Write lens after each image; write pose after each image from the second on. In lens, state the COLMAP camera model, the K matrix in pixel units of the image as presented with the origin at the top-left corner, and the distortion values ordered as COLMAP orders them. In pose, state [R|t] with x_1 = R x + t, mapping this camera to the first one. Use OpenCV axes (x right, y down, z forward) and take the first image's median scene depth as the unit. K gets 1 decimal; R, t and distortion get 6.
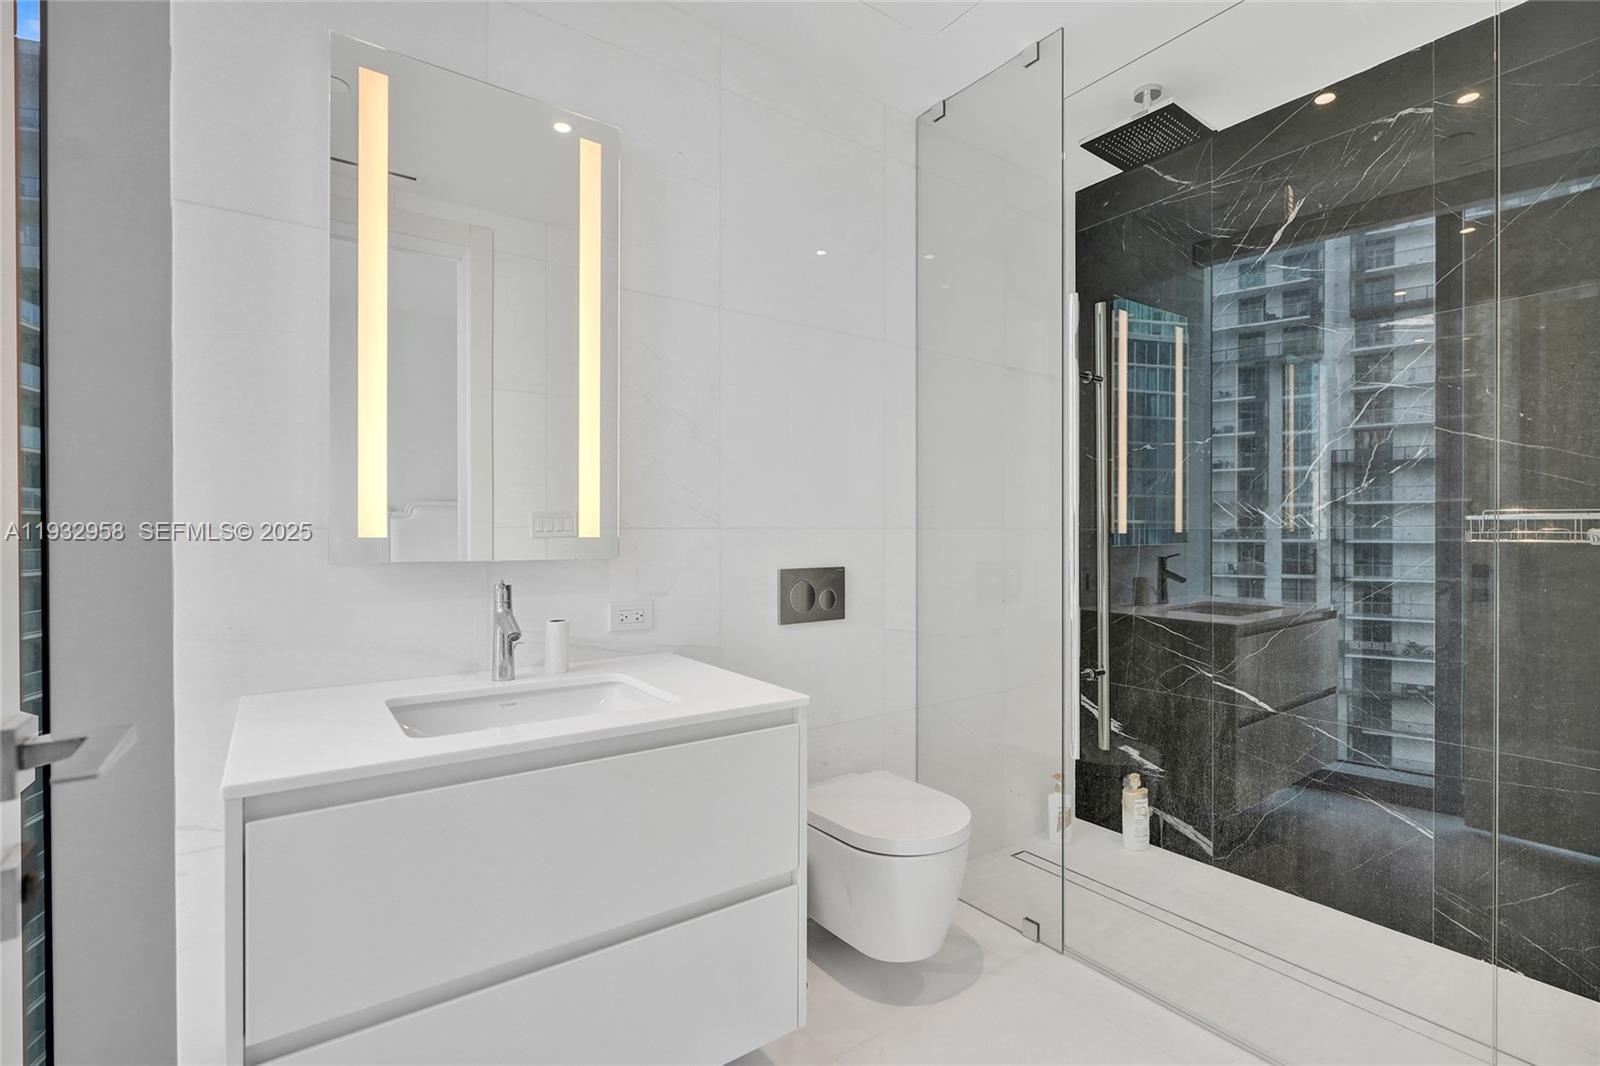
lens RADIAL K [[746.8, 0, 796.6], [0, 746.8, 537.6], [0, 0, 1]] dist [-0.069753, 0.030147]
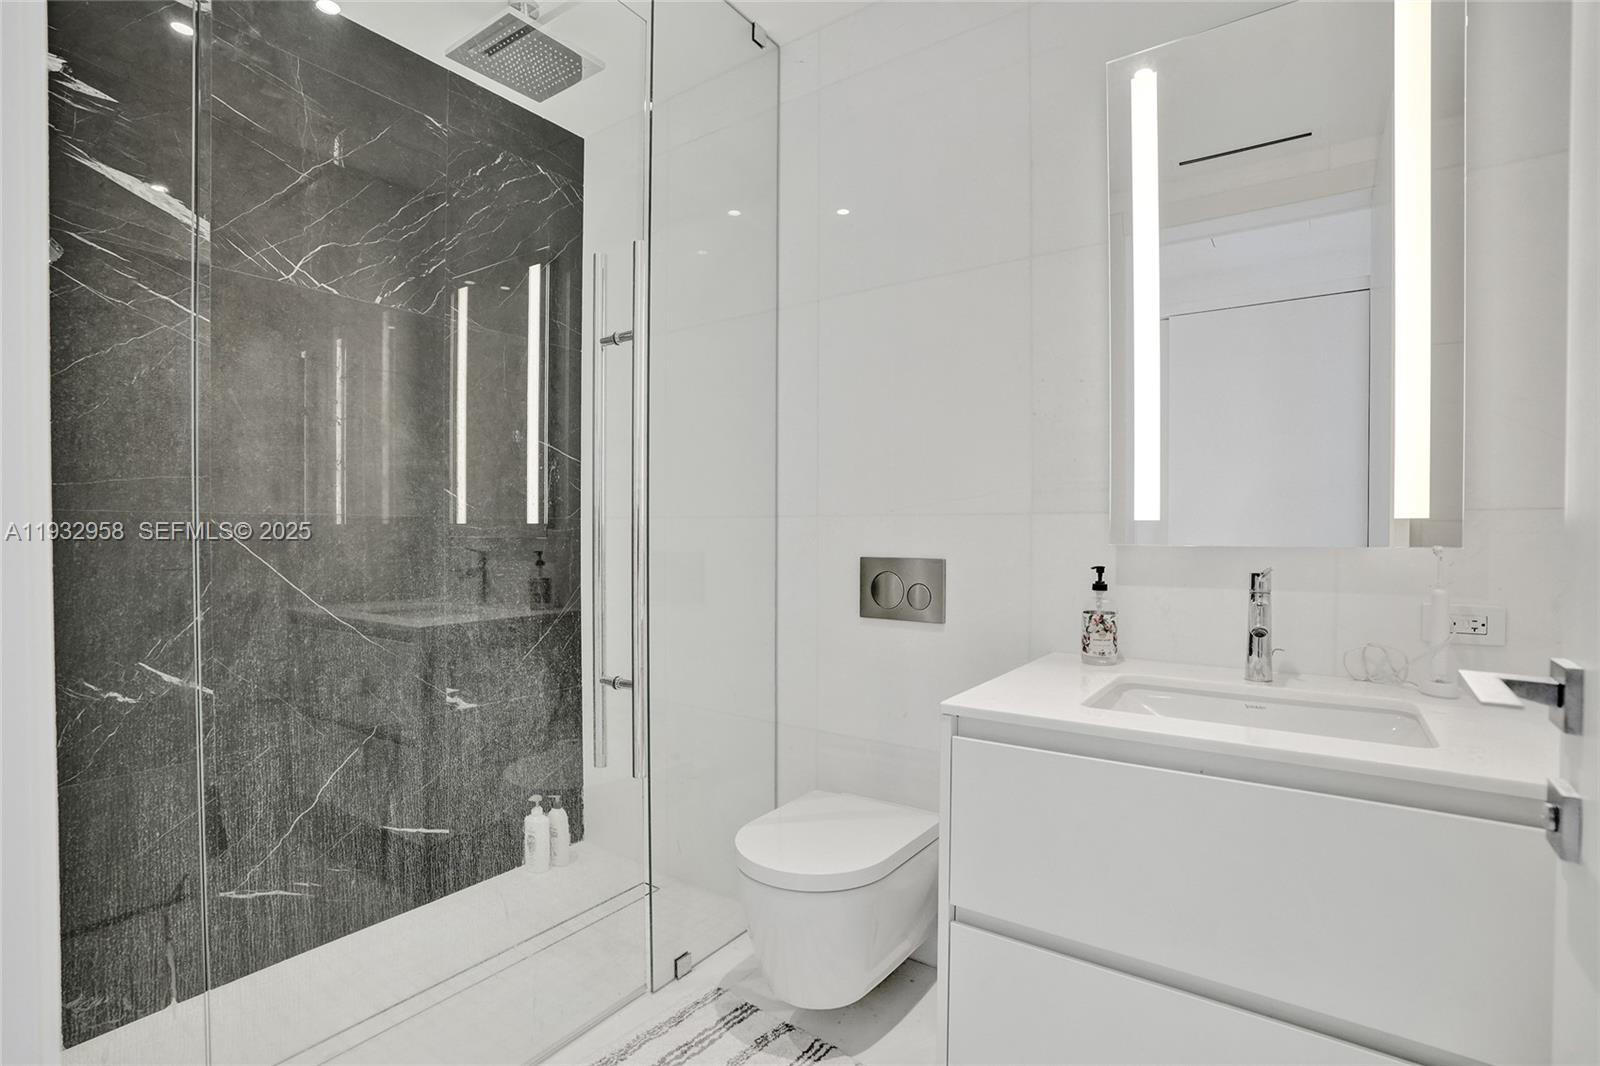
lens RADIAL K [[746.8, 0, 796.6], [0, 746.8, 537.6], [0, 0, 1]] dist [-0.069753, 0.030147]
pose [[0.322085, 0.025490, -0.946368, 0.665885], [-0.002995, 0.999660, 0.025906, -0.006011], [0.946706, -0.005510, 0.322052, 0.448670]]
